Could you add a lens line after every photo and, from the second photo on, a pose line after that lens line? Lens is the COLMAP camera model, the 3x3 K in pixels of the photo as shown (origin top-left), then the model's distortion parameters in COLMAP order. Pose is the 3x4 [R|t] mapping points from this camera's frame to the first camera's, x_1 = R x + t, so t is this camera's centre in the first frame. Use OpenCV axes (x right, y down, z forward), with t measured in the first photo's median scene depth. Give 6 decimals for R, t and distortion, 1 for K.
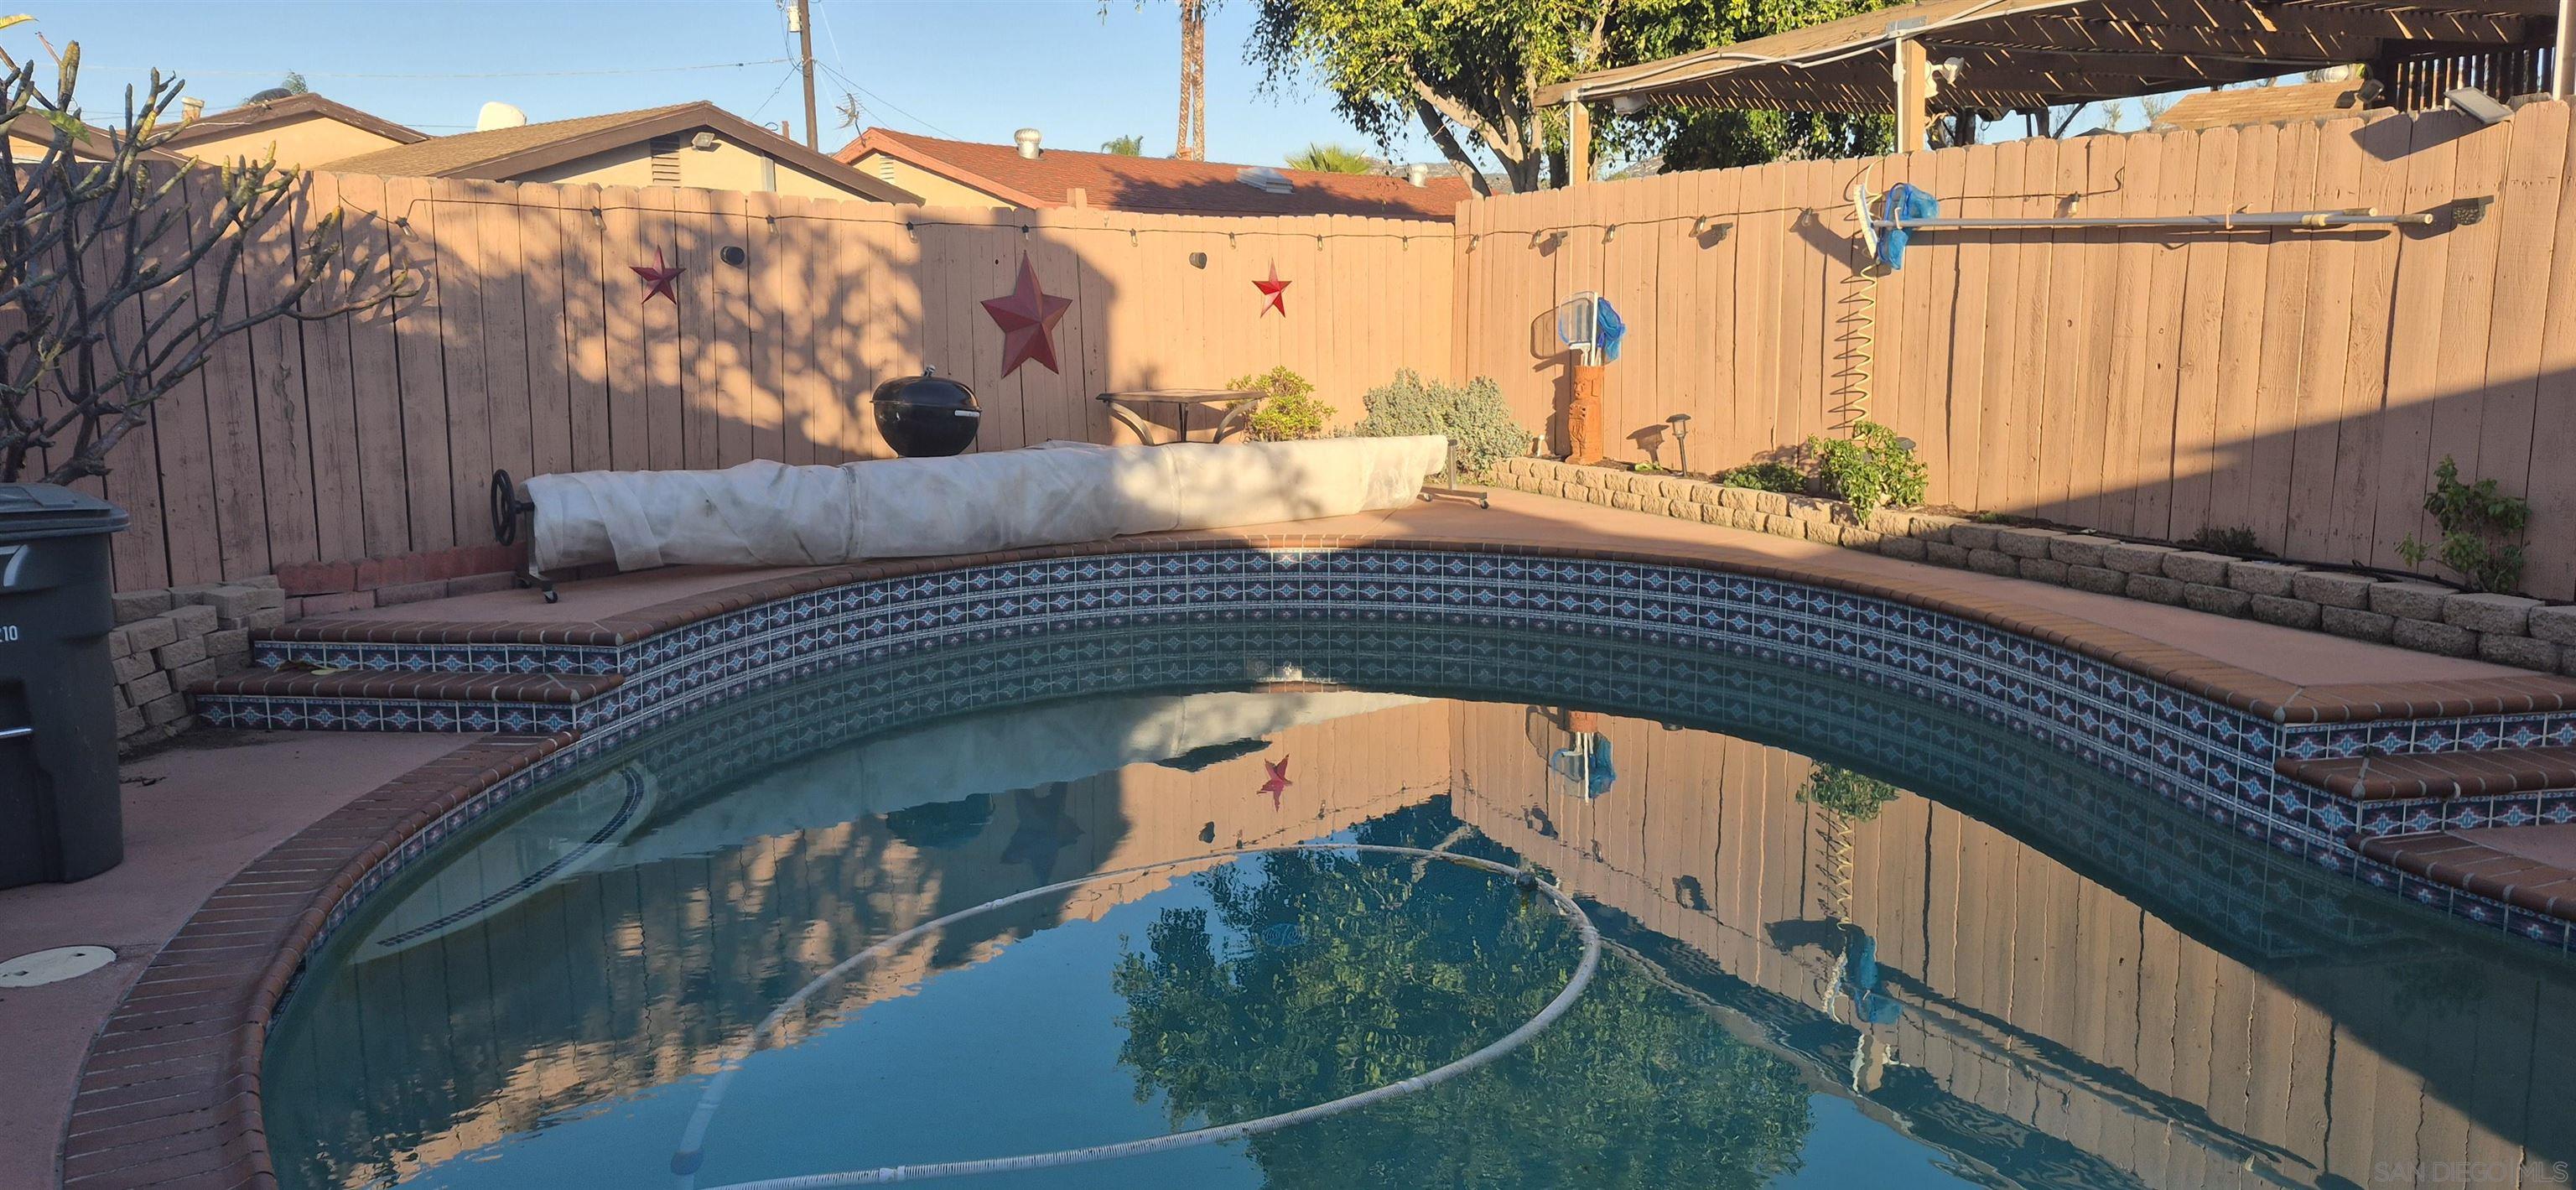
lens RADIAL K [[1778.8, 0, 1306.2], [0, 1778.8, 592.6], [0, 0, 1]] dist [0.126361, -0.165271]
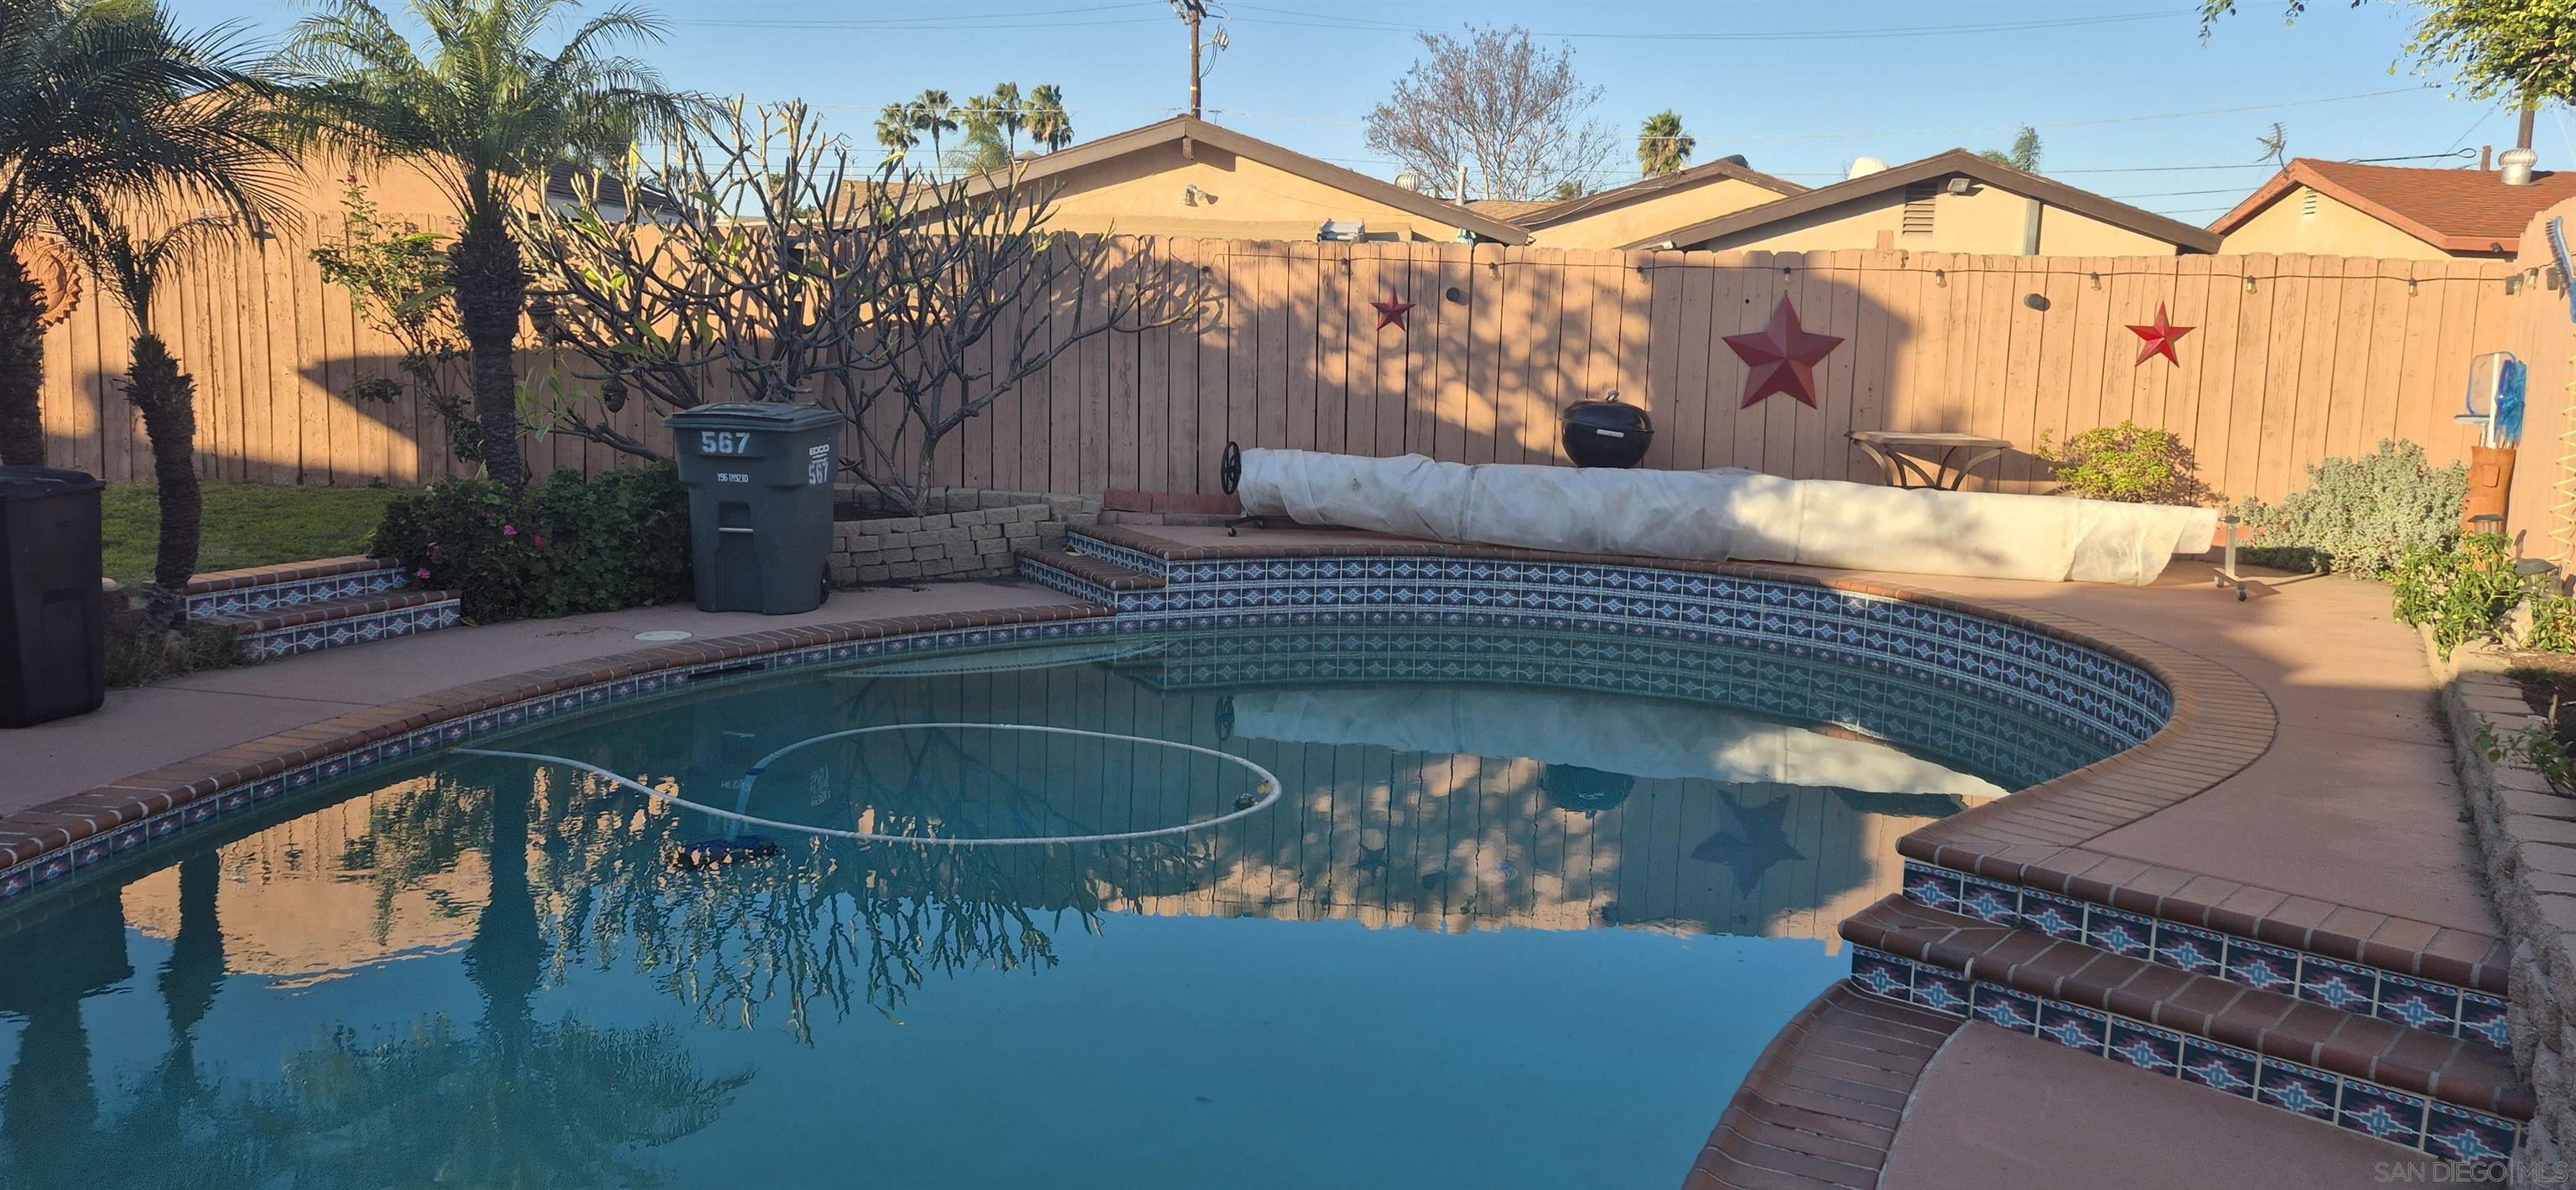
lens RADIAL K [[1778.8, 0, 1306.2], [0, 1778.8, 592.6], [0, 0, 1]] dist [0.126361, -0.165271]
pose [[0.610185, 0.145347, -0.778812, 0.596781], [-0.161647, 0.985189, 0.057215, -0.033860], [0.775593, 0.090981, 0.624642, 0.148580]]
